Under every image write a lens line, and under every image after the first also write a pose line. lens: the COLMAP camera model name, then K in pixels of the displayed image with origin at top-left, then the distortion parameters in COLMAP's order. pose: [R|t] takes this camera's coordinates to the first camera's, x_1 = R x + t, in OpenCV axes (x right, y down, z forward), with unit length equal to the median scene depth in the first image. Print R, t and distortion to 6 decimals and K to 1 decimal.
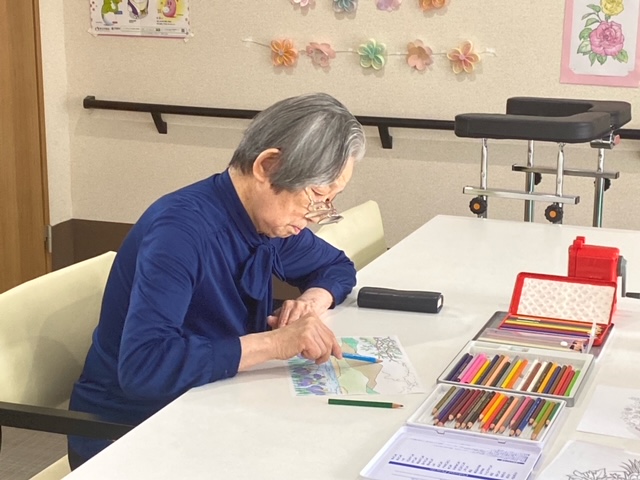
lens RADIAL K [[1189.7, 0, 319.1], [0, 1189.7, 239.4], [0, 0, 1]] dist [-0.085404, 0.000000]
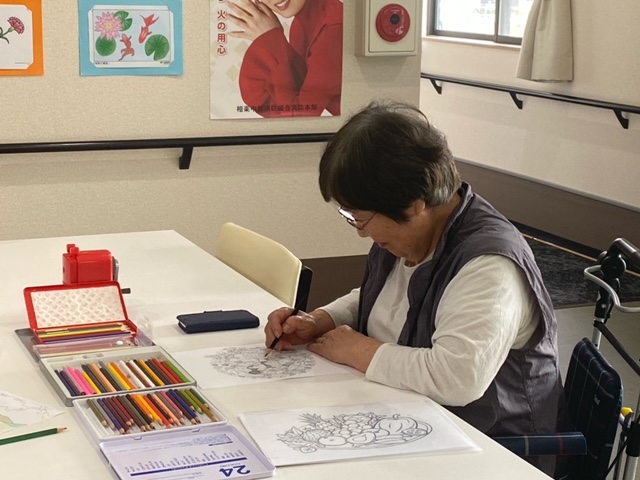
lens RADIAL K [[1189.7, 0, 320.4], [0, 1189.7, 239.7], [0, 0, 1]] dist [-0.085404, 0.000000]
pose [[0.694185, -0.144860, 0.705070, -0.428193], [0.149208, 0.987223, 0.055925, -0.038177], [-0.704162, 0.066380, 0.706929, 0.119354]]
